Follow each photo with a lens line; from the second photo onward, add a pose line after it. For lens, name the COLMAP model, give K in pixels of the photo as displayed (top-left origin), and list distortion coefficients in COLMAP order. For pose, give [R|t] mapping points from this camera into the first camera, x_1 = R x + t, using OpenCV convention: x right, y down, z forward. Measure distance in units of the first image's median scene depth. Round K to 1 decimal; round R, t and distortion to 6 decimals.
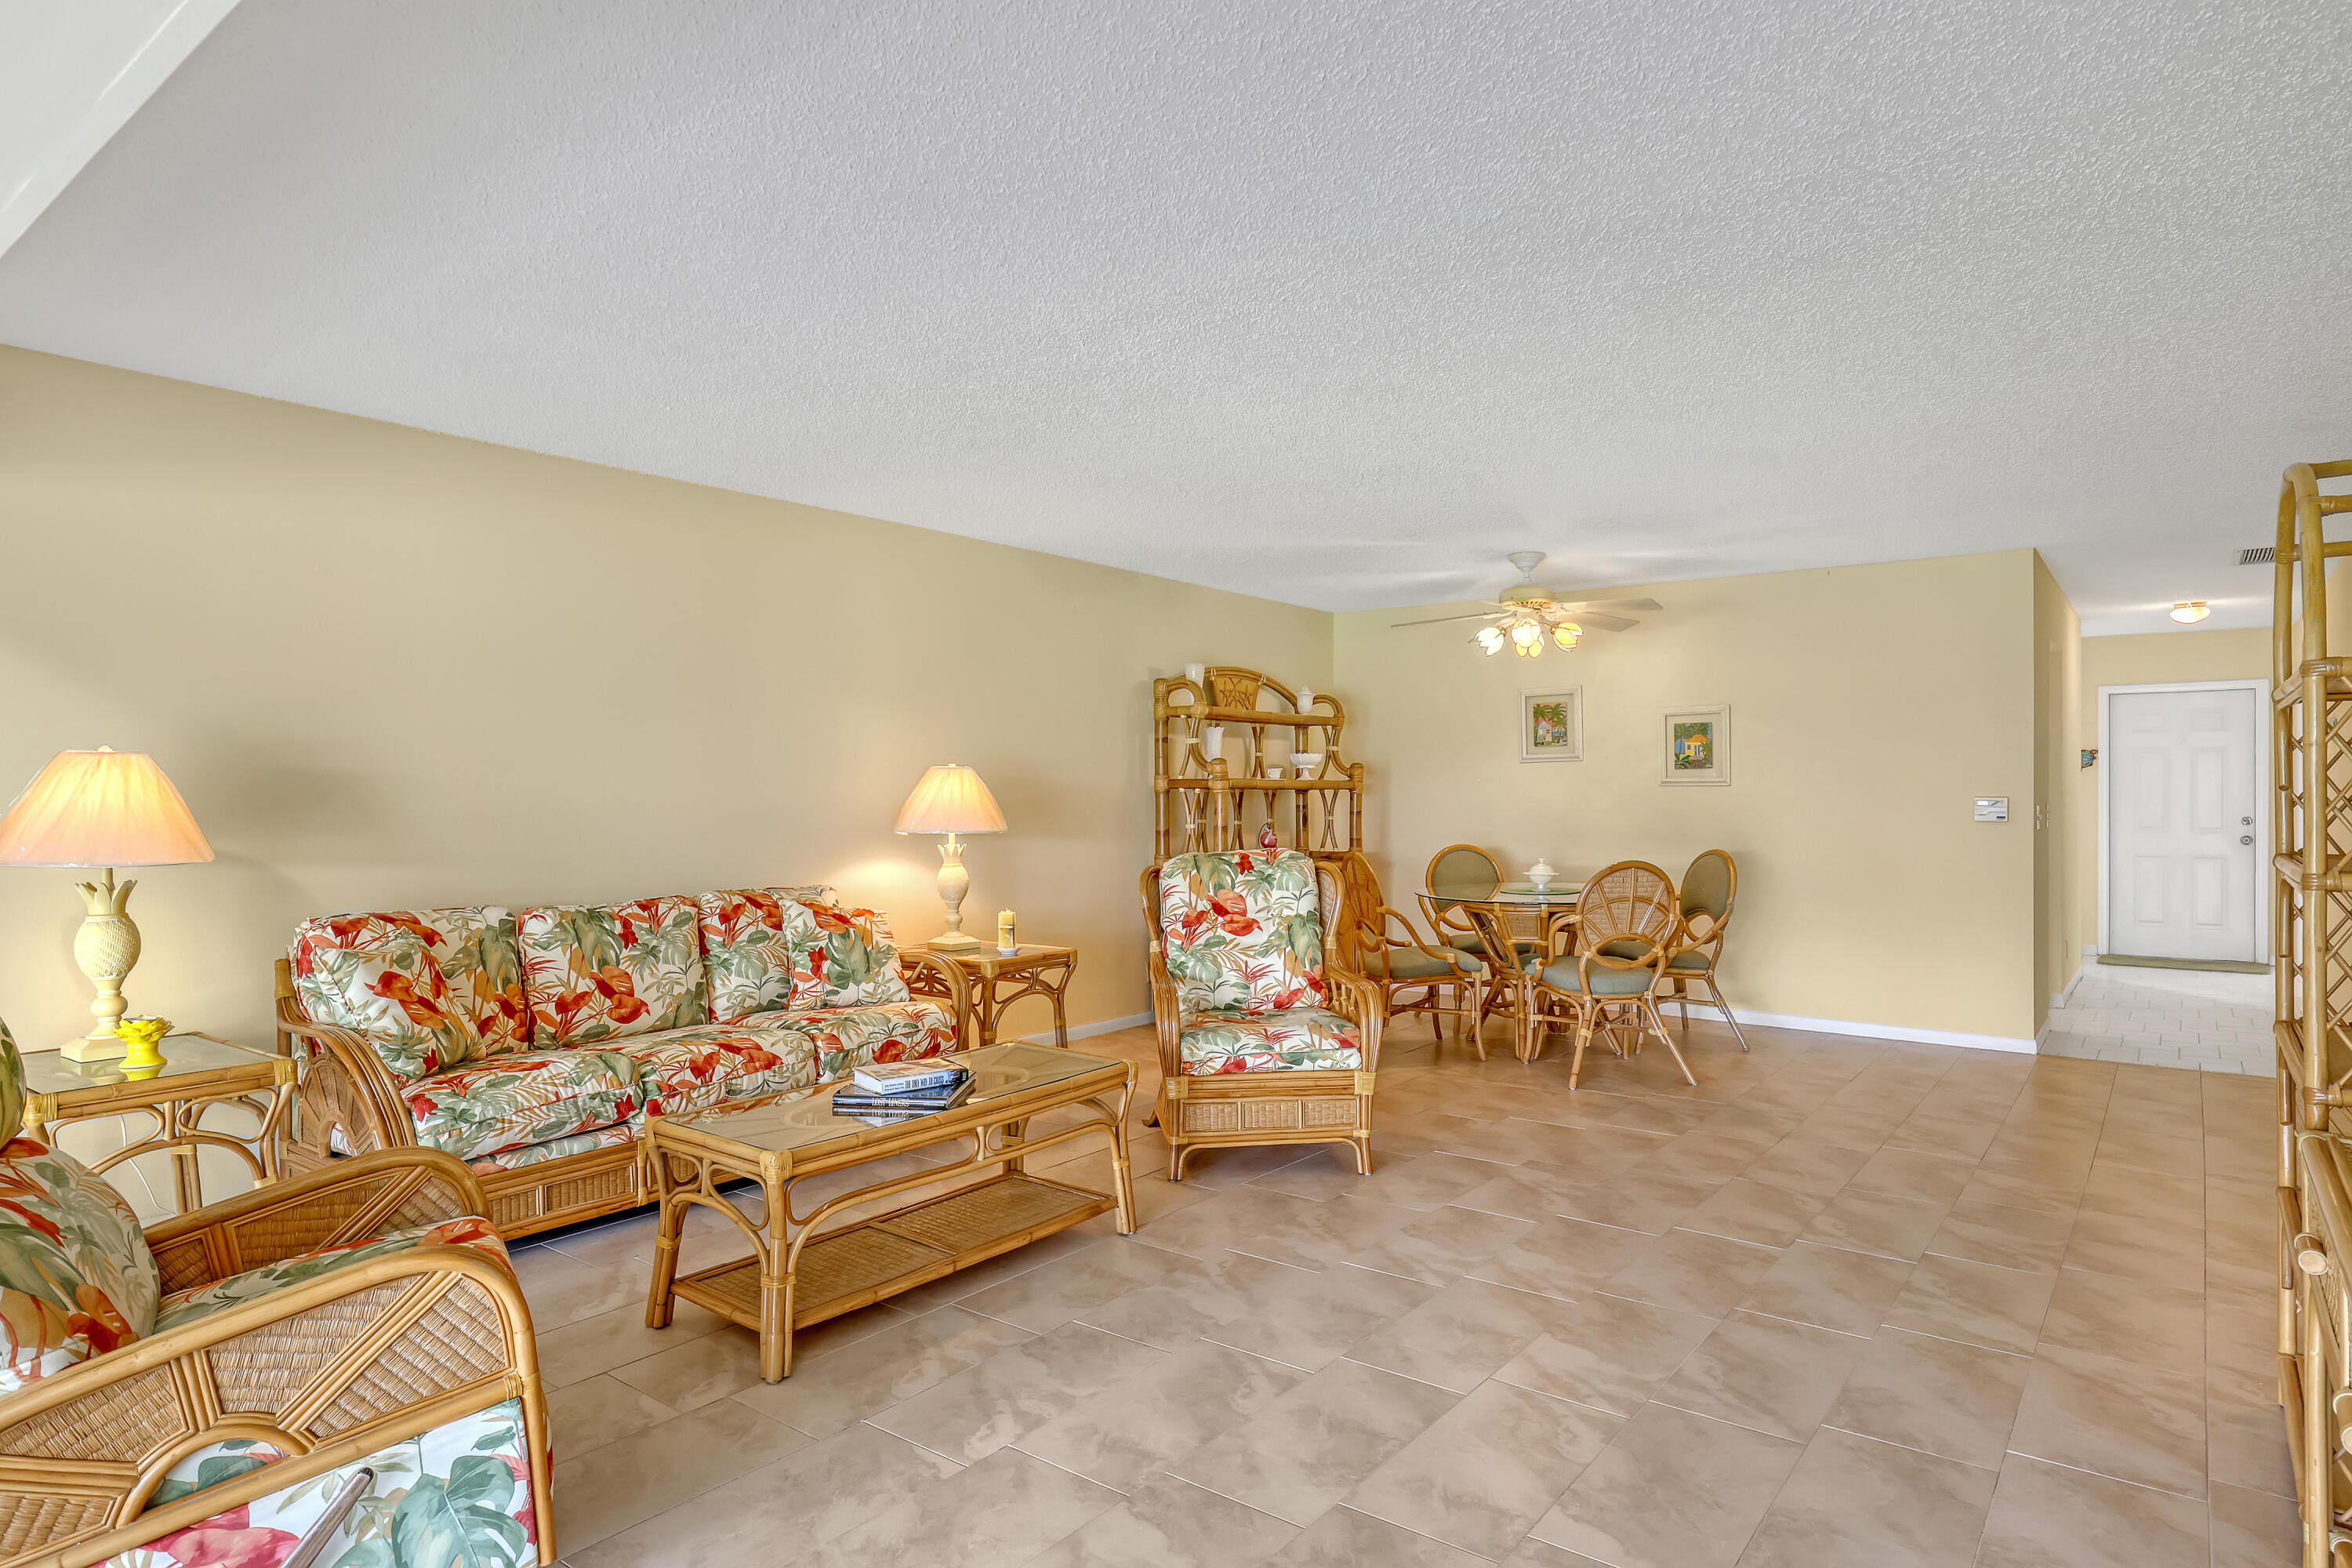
lens RADIAL K [[1336.3, 0, 1179.9], [0, 1336.3, 782.7], [0, 0, 1]] dist [0.001938, 0.000371]
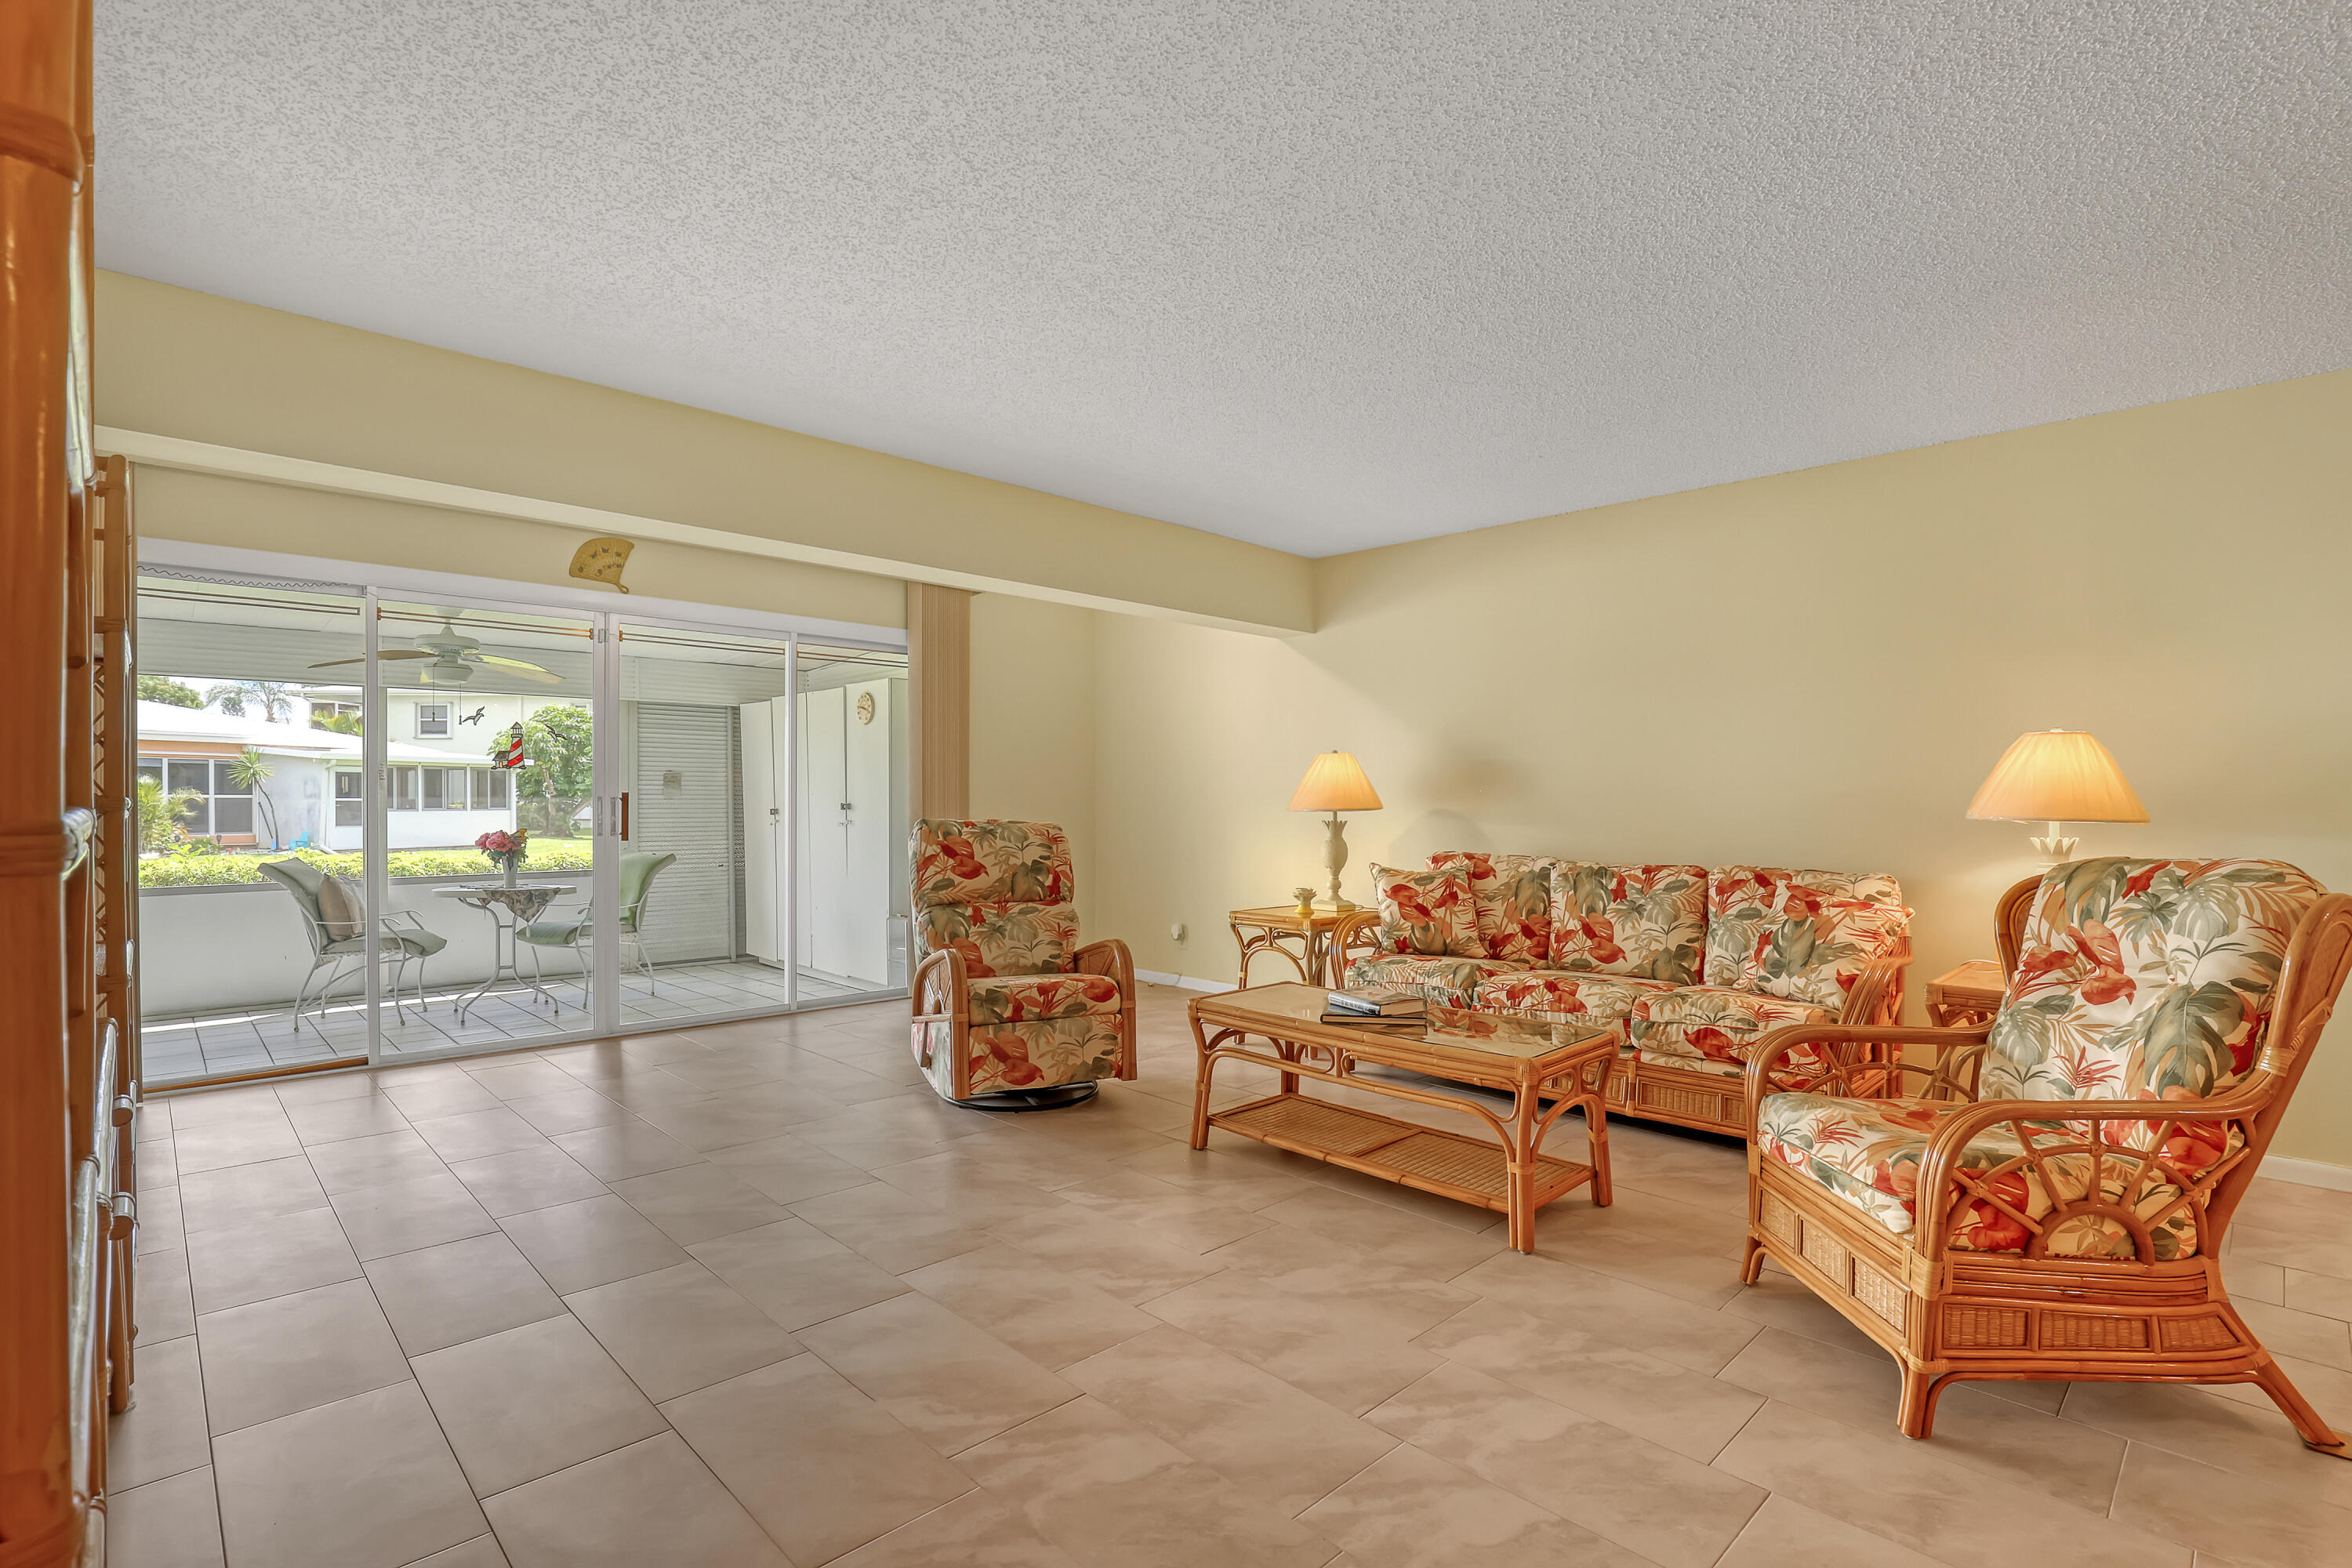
lens RADIAL K [[1091.7, 0, 1189.5], [0, 1091.7, 792.6], [0, 0, 1]] dist [-0.017748, -0.000078]
pose [[-0.129578, -0.004320, -0.991560, 0.625562], [0.000339, 0.999990, -0.004401, 0.030286], [0.991569, -0.000906, -0.129576, 0.770101]]
